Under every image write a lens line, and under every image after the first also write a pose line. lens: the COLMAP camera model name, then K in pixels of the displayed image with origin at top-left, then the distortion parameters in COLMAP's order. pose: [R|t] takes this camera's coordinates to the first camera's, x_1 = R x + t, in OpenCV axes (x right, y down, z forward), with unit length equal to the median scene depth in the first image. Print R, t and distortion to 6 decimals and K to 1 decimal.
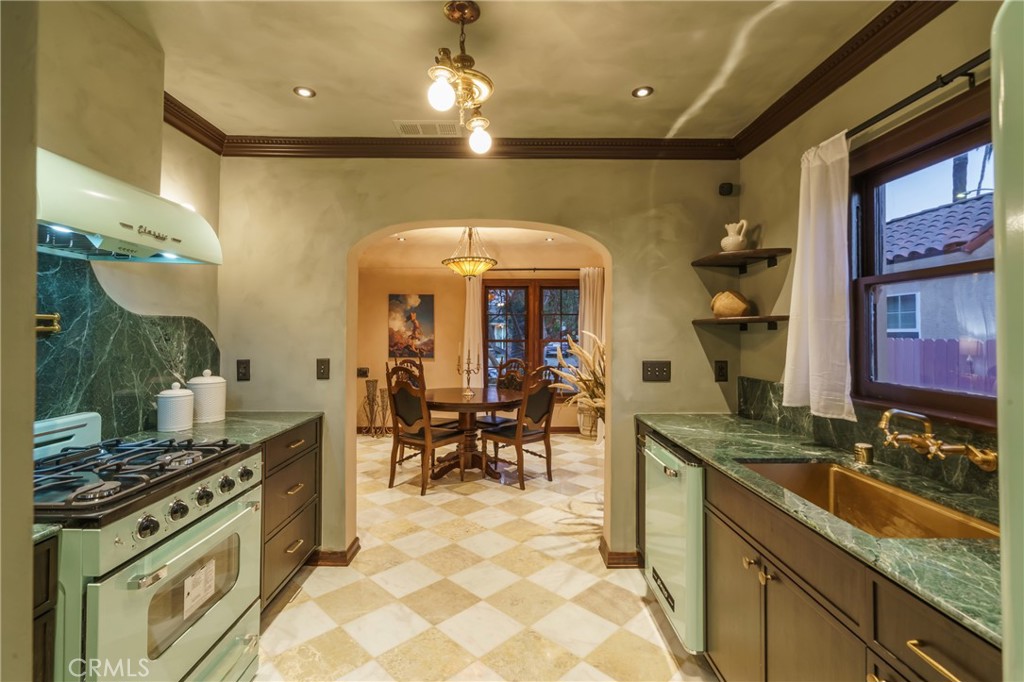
lens RADIAL K [[490.6, 0, 512.2], [0, 490.6, 338.5], [0, 0, 1]] dist [-0.003333, 0.000212]
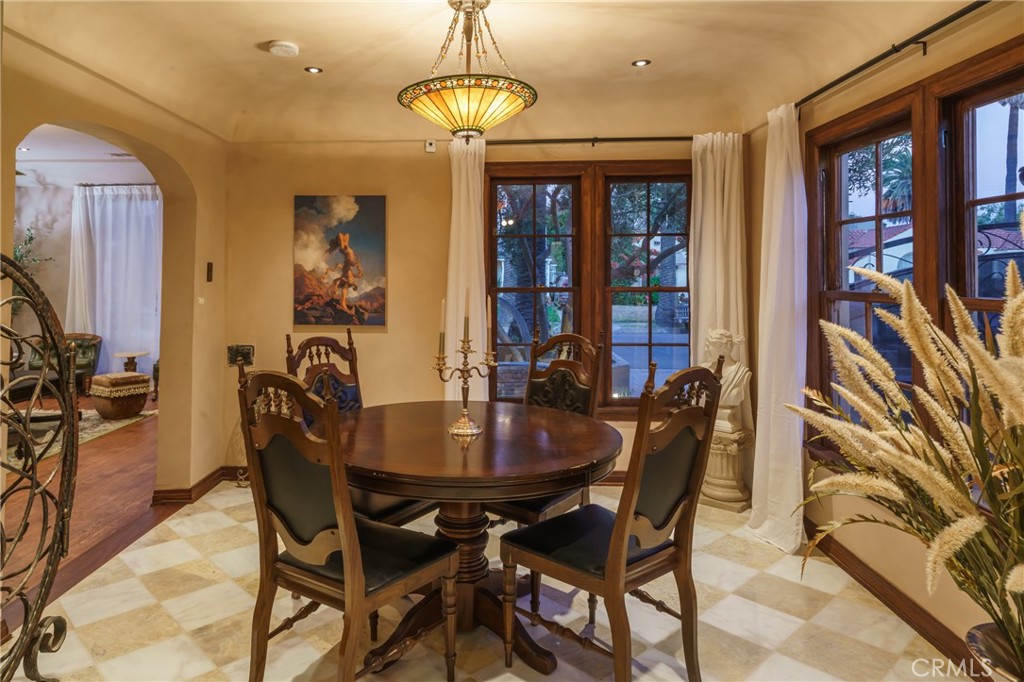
lens RADIAL K [[670.7, 0, 469.2], [0, 670.7, 258.7], [0, 0, 1]] dist [0.004910, 0.001567]
pose [[0.998728, -0.004634, -0.050199, -0.043175], [0.002954, 0.999435, -0.033483, -0.004056], [0.050326, 0.033292, 0.998178, 0.340242]]
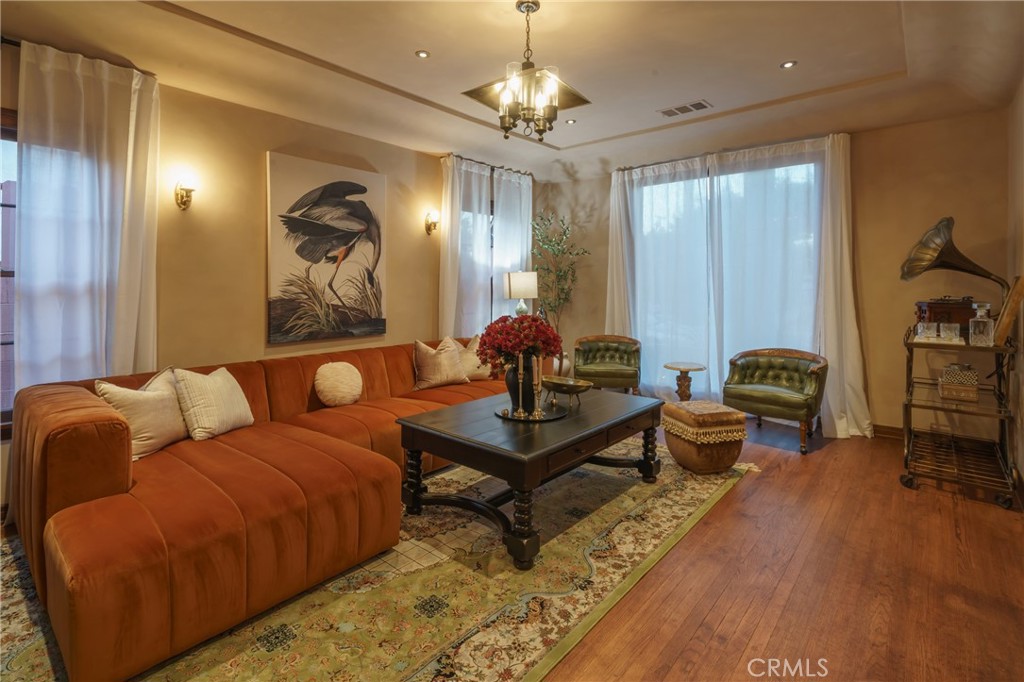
lens RADIAL K [[490.6, 0, 500.5], [0, 490.6, 285.5], [0, 0, 1]] dist [-0.003333, 0.000212]
pose [[0.755400, 0.002454, -0.655259, -0.435063], [-0.008874, 0.999940, -0.006485, 0.014588], [0.655204, 0.010714, 0.755376, 0.796537]]
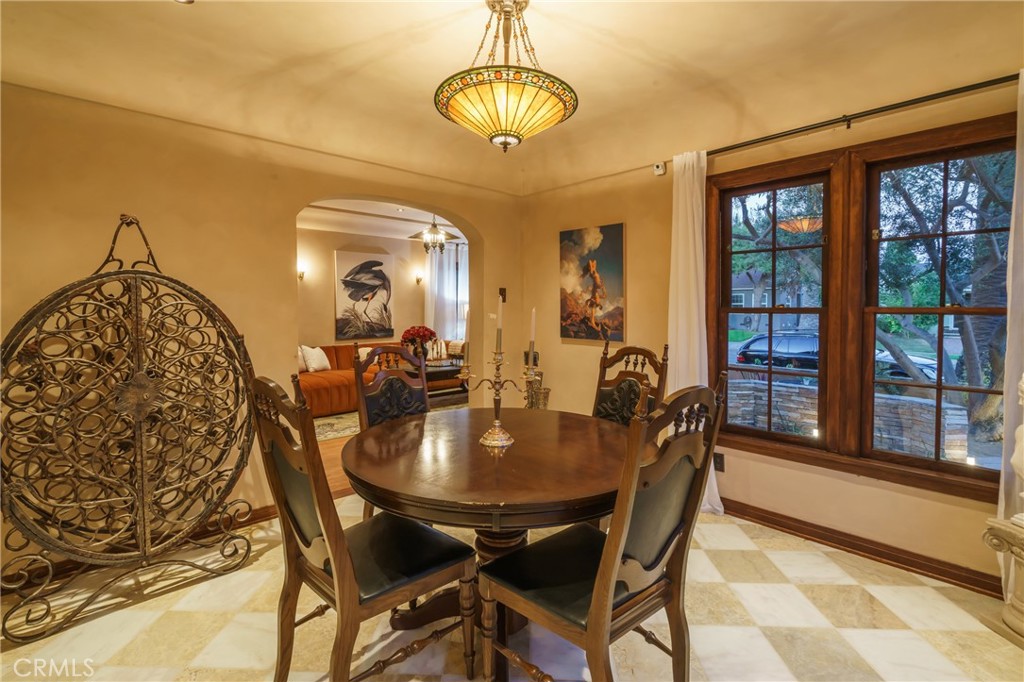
lens RADIAL K [[490.6, 0, 498.7], [0, 490.6, 318.7], [0, 0, 1]] dist [-0.003333, 0.000212]
pose [[0.668038, 0.017015, -0.743932, 0.147437], [-0.006789, 0.999836, 0.016771, 0.006404], [0.744096, -0.006153, 0.668044, 0.543918]]
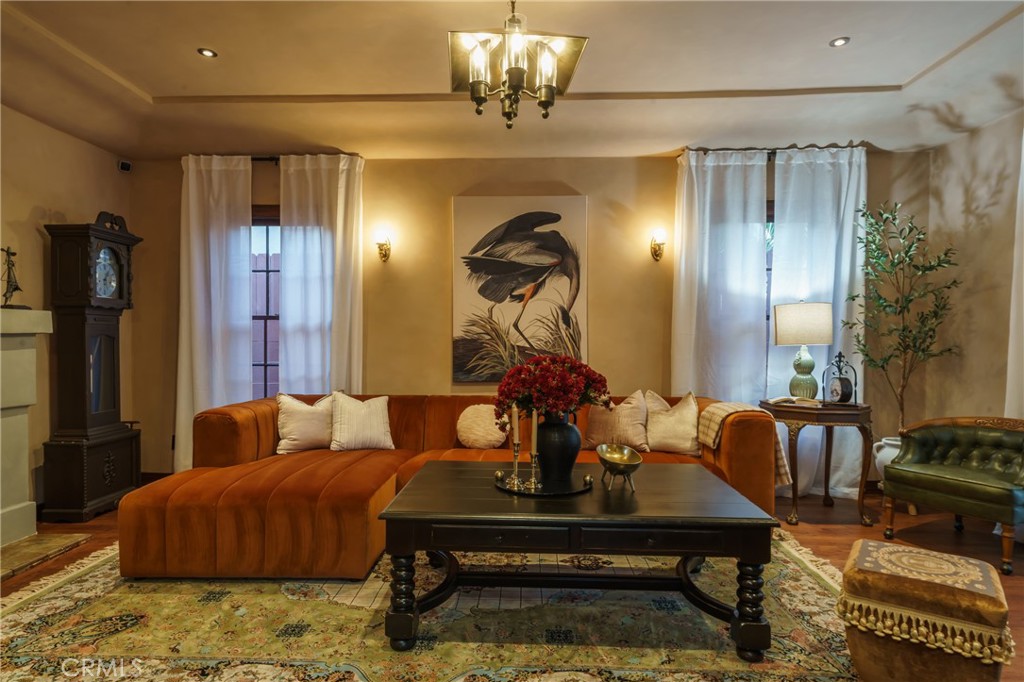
lens RADIAL K [[579.4, 0, 506.9], [0, 579.4, 347.8], [0, 0, 1]] dist [0.008311, 0.007008]
pose [[-0.034841, 0.016959, -0.999249, -0.318896], [-0.013376, 0.999759, 0.017434, 0.026216], [0.999303, 0.013973, -0.034606, 1.119488]]
